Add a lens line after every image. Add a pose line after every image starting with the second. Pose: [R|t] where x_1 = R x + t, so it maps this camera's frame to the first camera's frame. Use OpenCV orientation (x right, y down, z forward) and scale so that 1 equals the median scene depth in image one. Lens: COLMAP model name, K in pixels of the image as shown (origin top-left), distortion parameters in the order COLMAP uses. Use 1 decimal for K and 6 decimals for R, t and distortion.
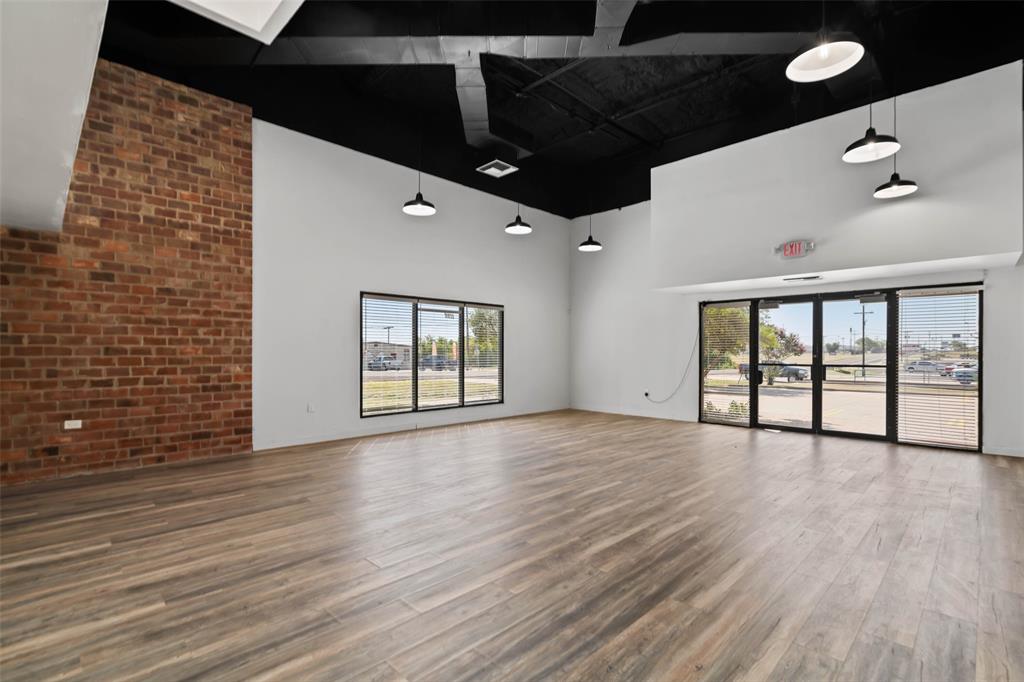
lens RADIAL K [[475.0, 0, 516.2], [0, 475.0, 347.6], [0, 0, 1]] dist [-0.004787, -0.000597]
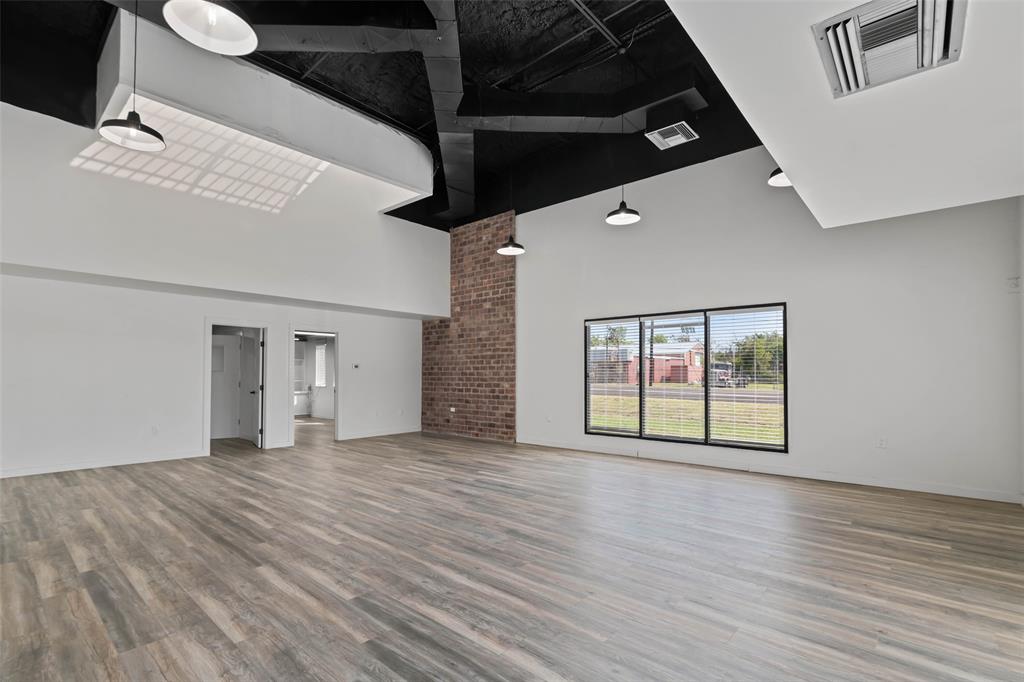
lens RADIAL K [[472.0, 0, 514.4], [0, 472.0, 362.7], [0, 0, 1]] dist [-0.014453, 0.000285]
pose [[0.059745, -0.027020, -0.997848, 1.060653], [0.010062, 0.999599, -0.026465, 0.014636], [0.998163, -0.008459, 0.059993, 1.069223]]
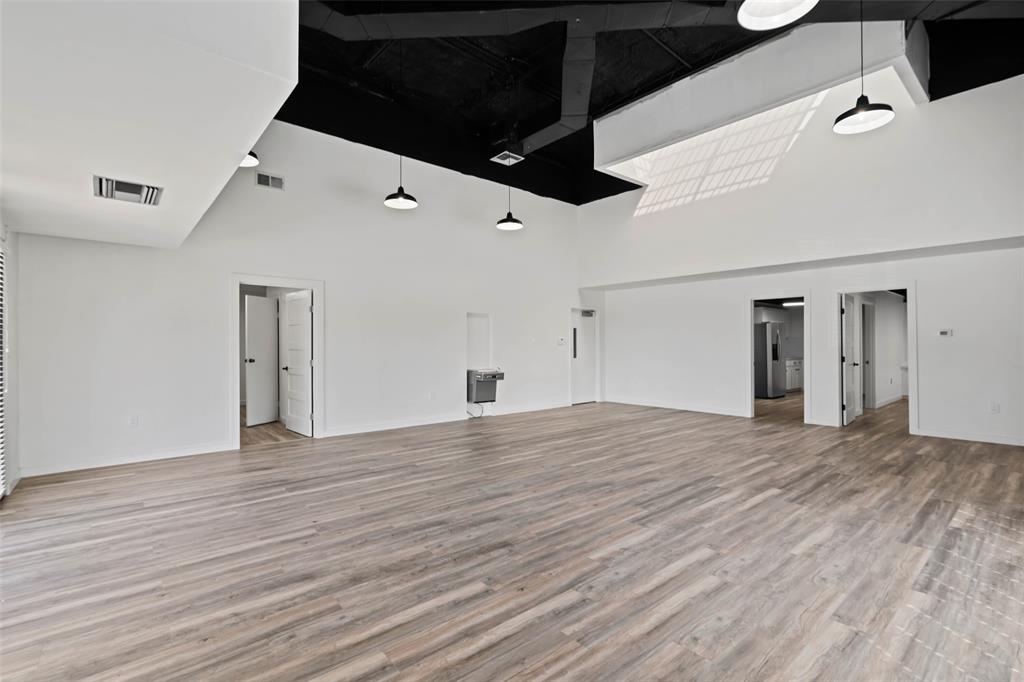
lens RADIAL K [[464.2, 0, 518.1], [0, 464.2, 343.3], [0, 0, 1]] dist [-0.000538, 0.000754]
pose [[-0.997490, 0.003841, 0.070706, 0.243352], [0.003058, 0.999933, -0.011172, 0.013432], [-0.070744, -0.010928, -0.997435, 1.884523]]
